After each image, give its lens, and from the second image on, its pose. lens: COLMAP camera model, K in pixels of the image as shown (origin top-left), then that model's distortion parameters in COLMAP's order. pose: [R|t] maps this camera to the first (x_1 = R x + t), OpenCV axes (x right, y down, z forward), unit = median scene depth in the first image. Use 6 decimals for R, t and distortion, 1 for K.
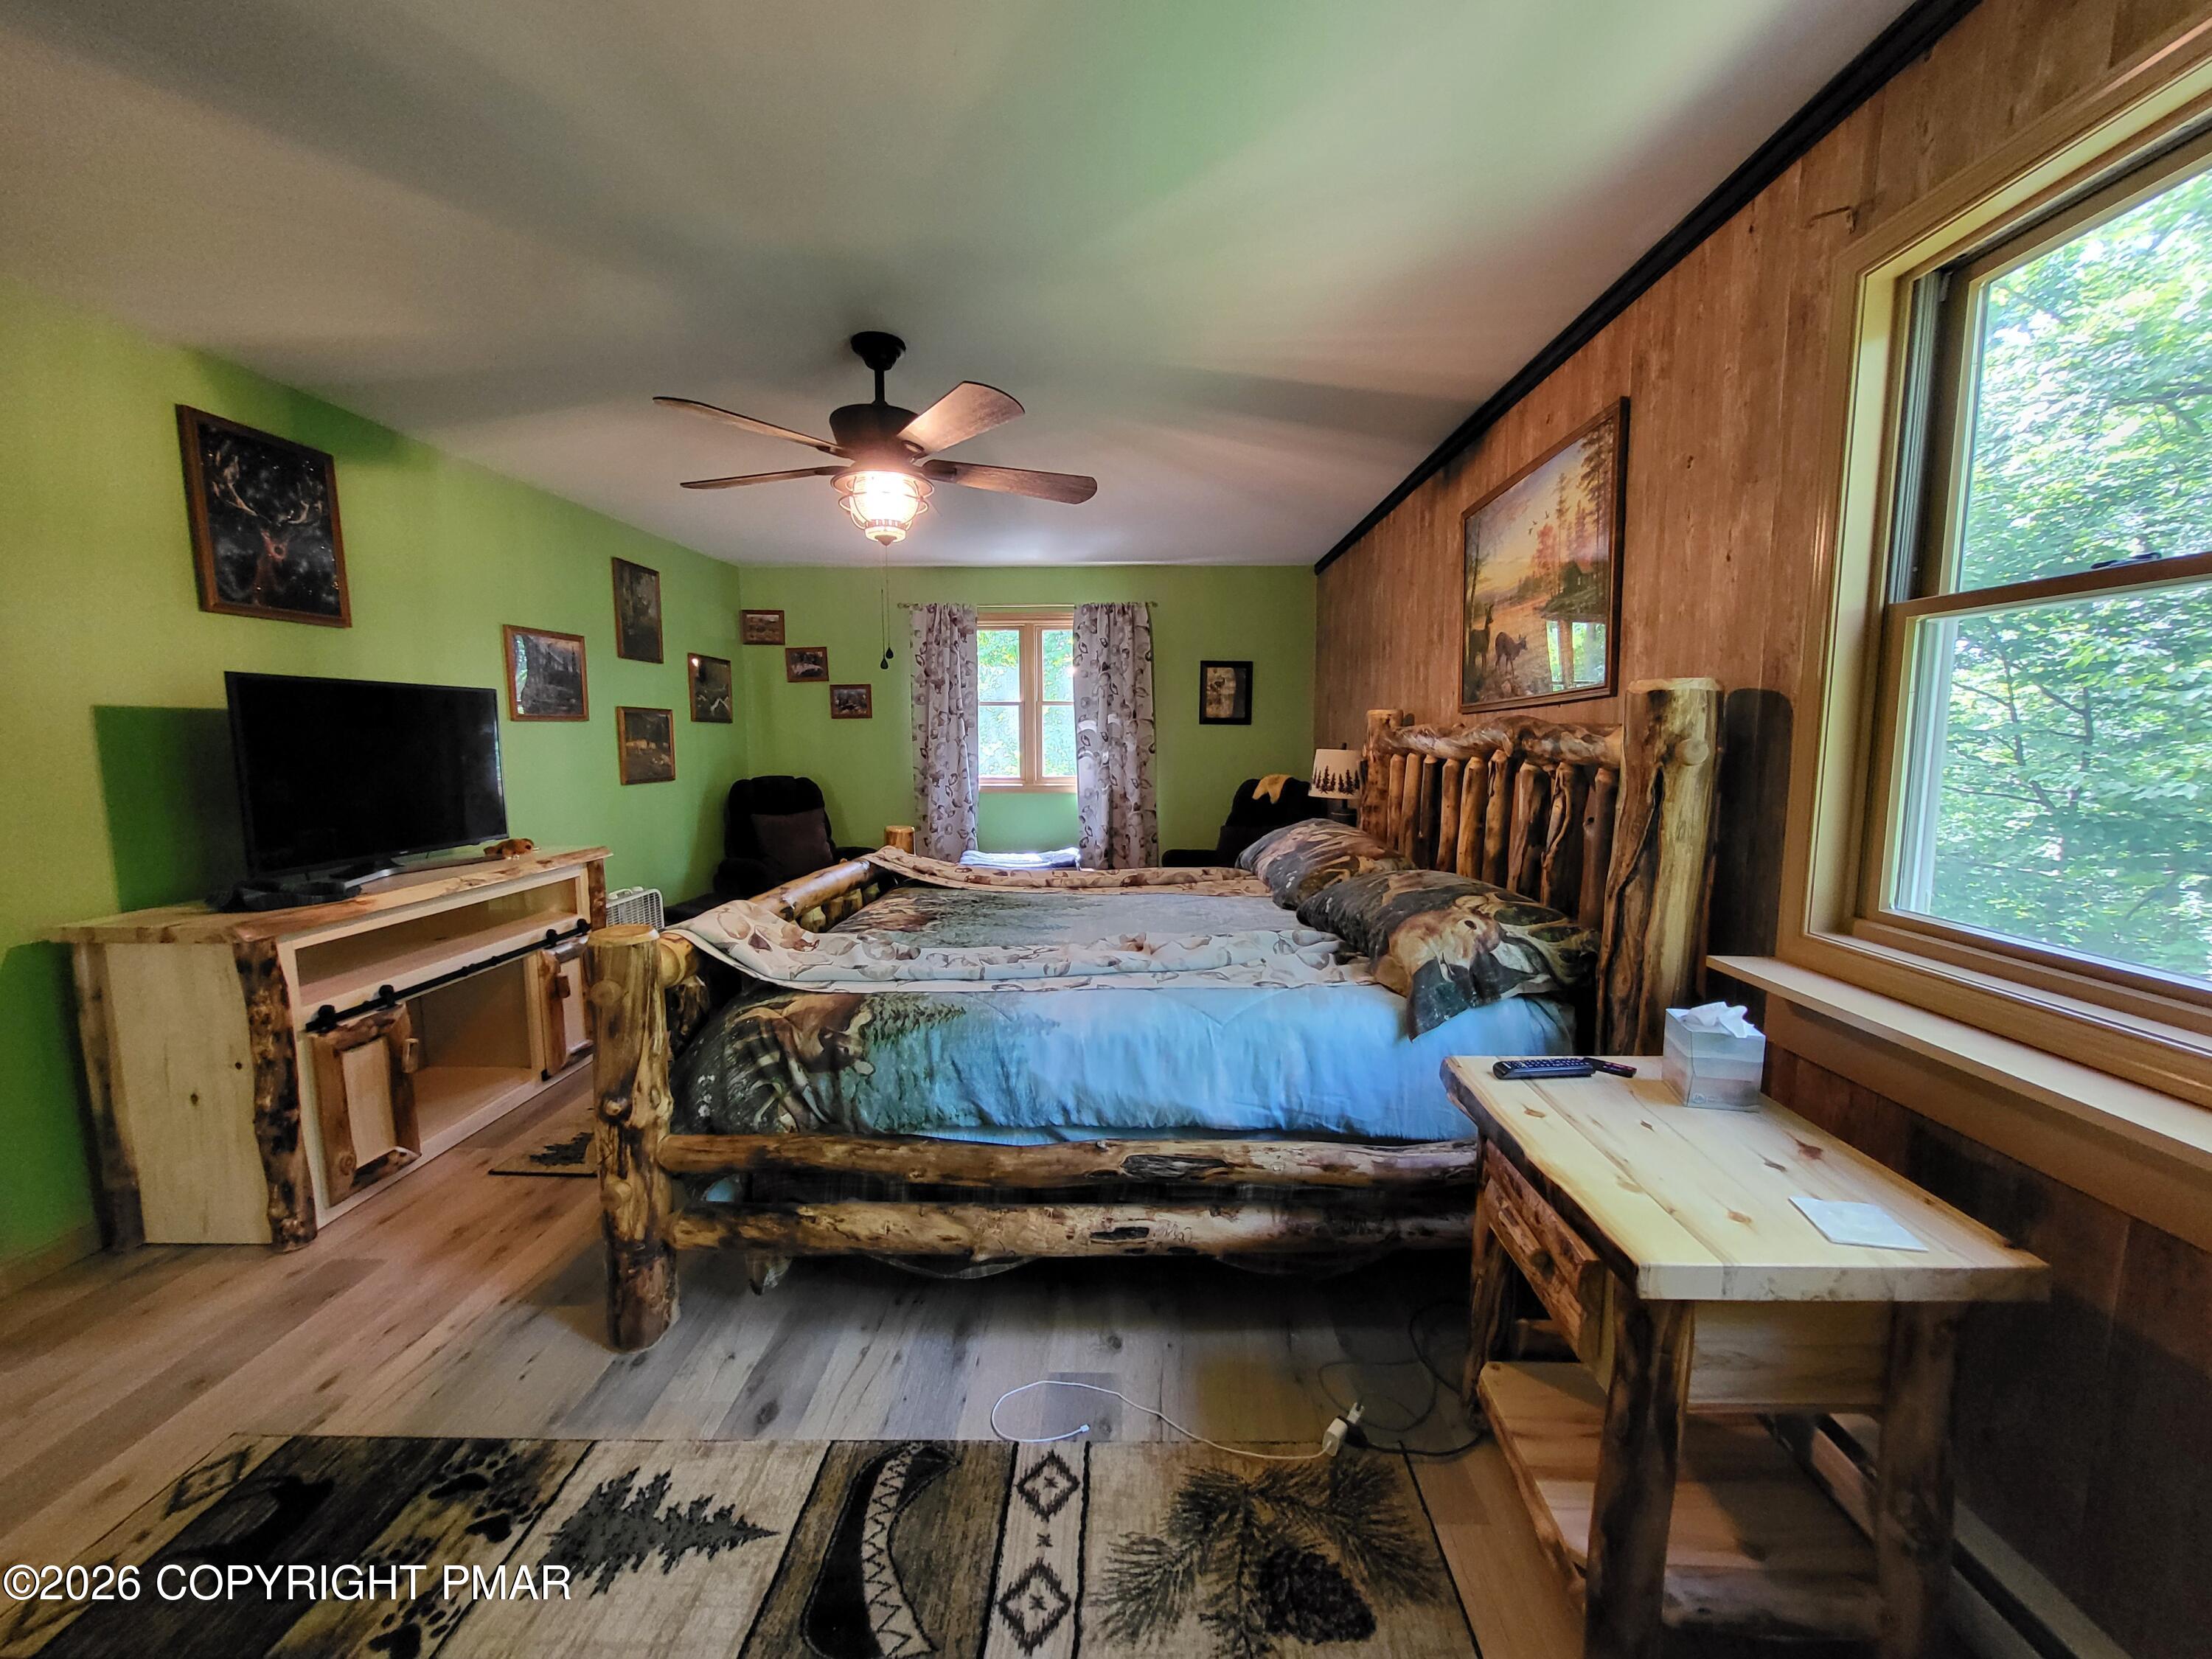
lens RADIAL K [[865.9, 0, 1120.6], [0, 865.9, 830.7], [0, 0, 1]] dist [-0.008198, 0.000069]
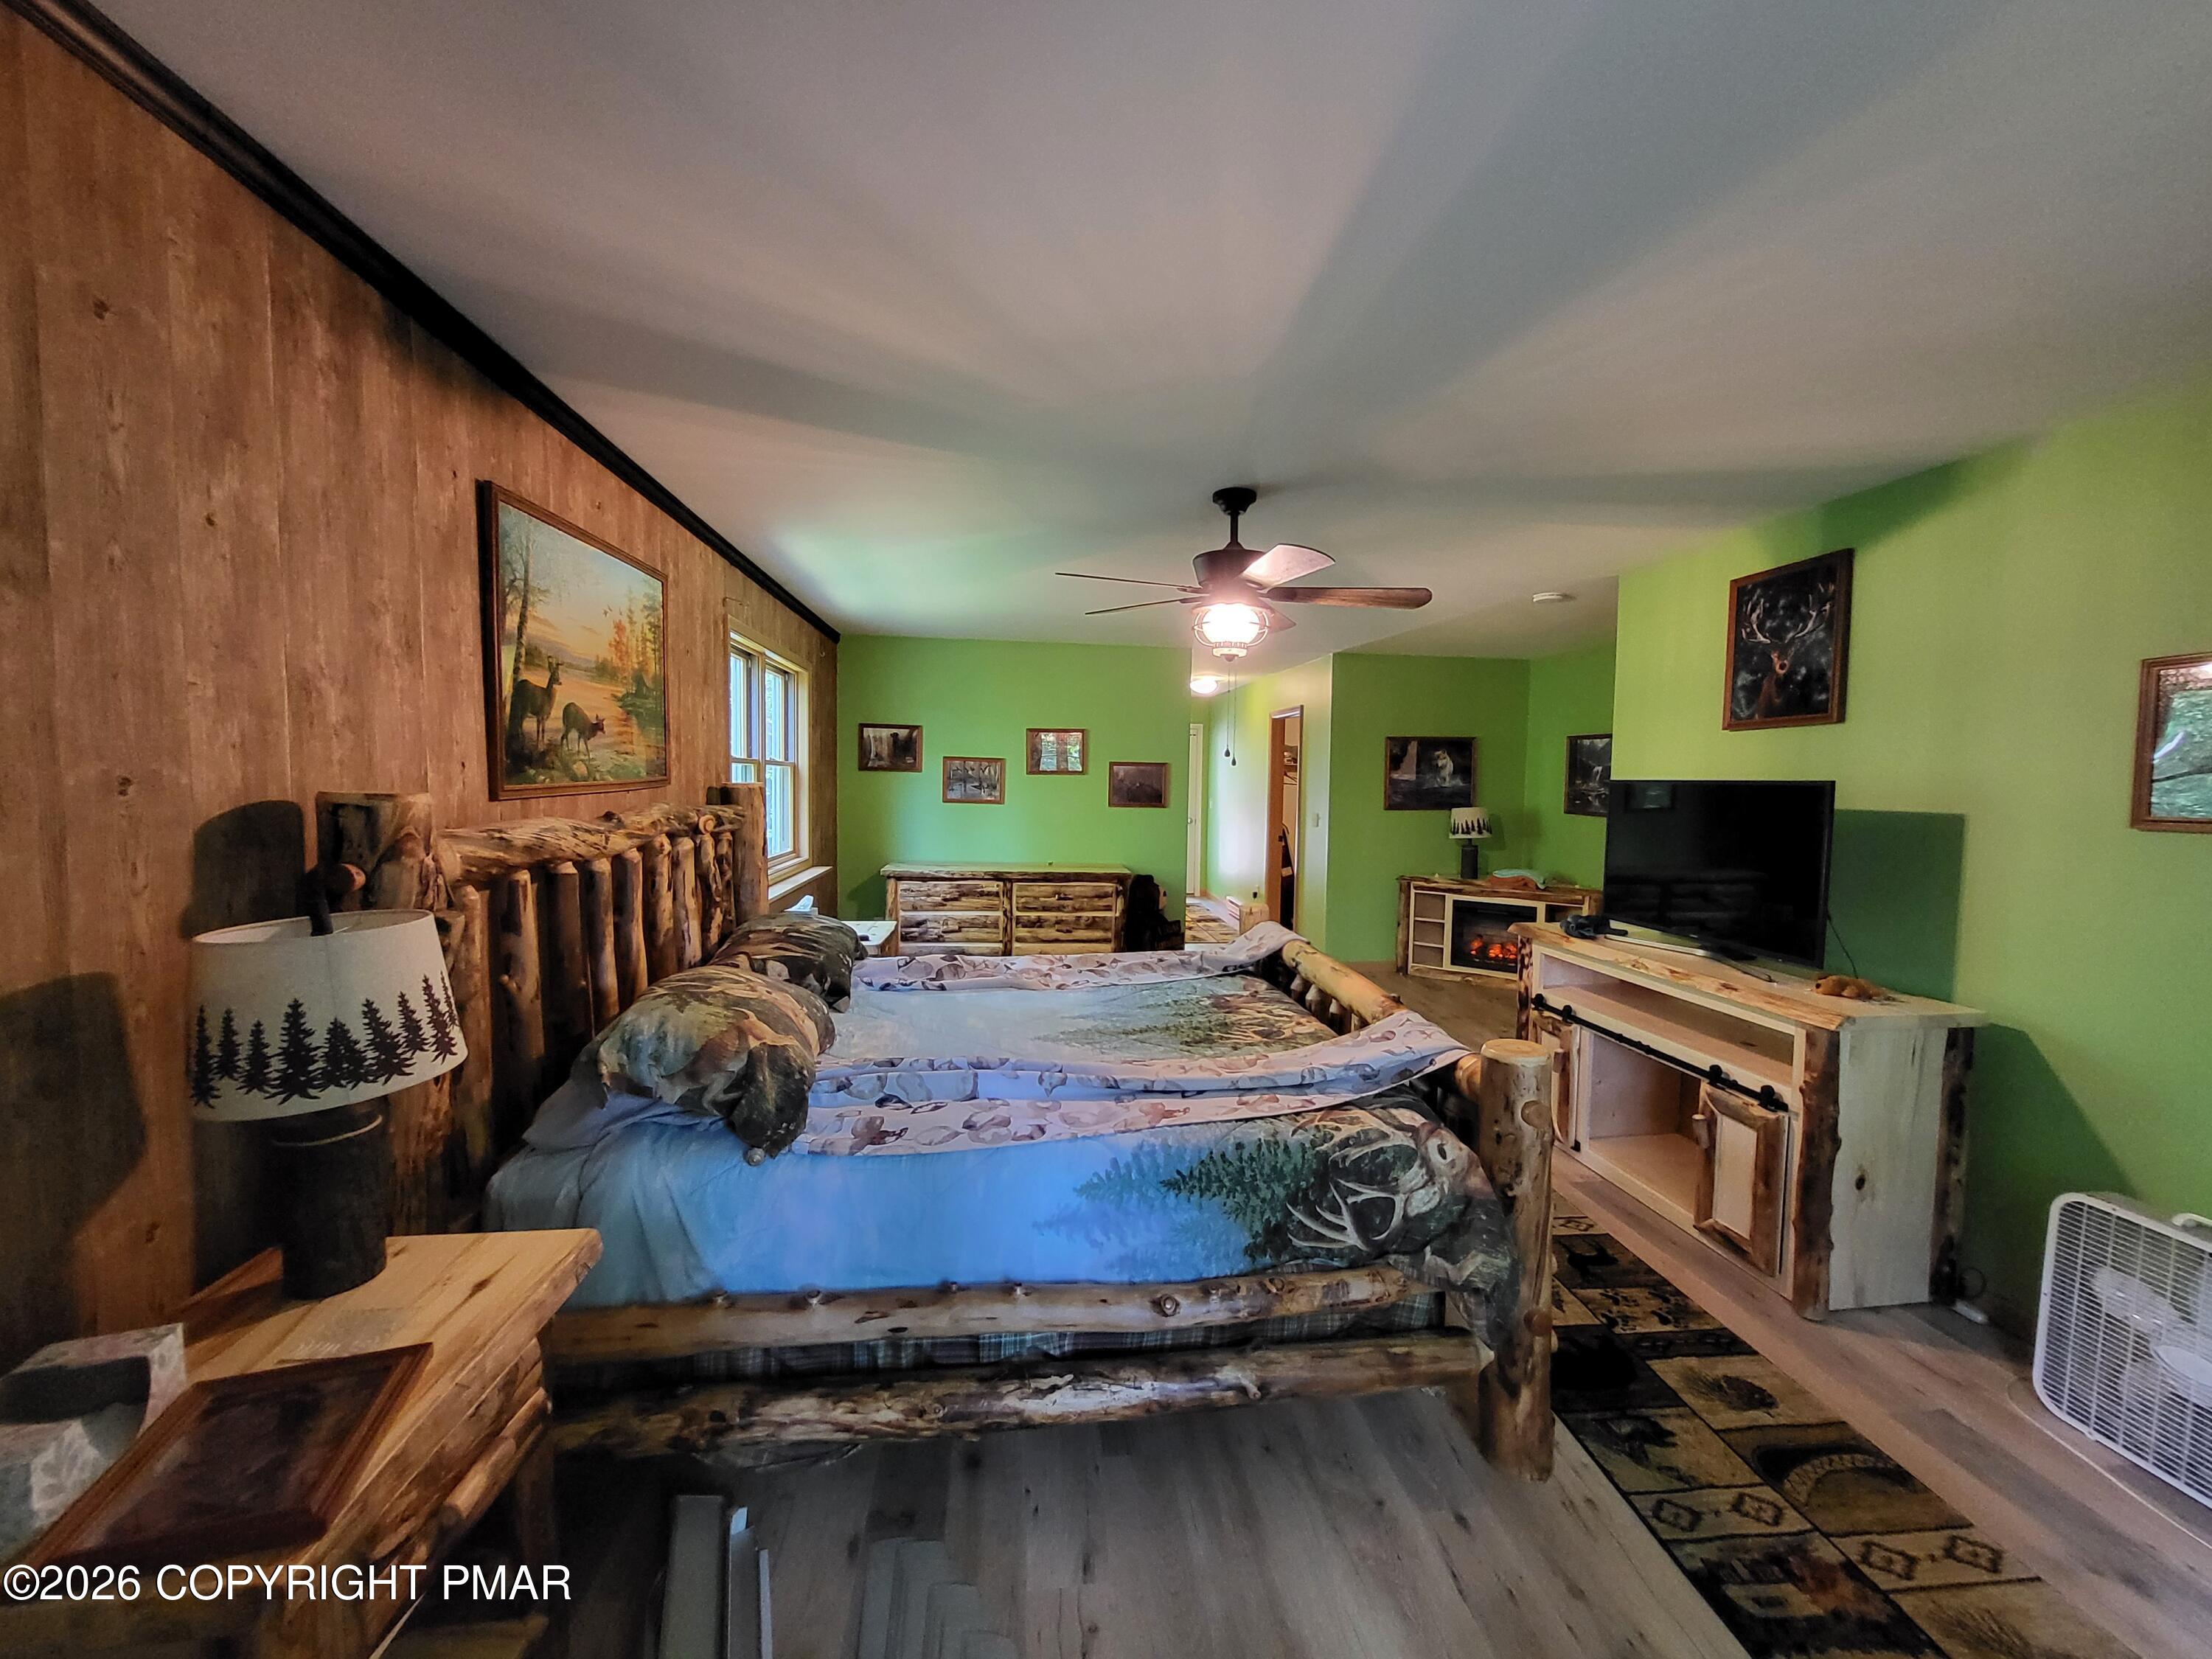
lens RADIAL K [[865.9, 0, 1120.6], [0, 865.9, 830.7], [0, 0, 1]] dist [-0.008198, 0.000069]
pose [[-0.990918, -0.004751, -0.134381, 0.034026], [-0.027764, 0.985070, 0.169900, -0.298580], [0.131567, 0.172088, -0.976256, 2.153041]]
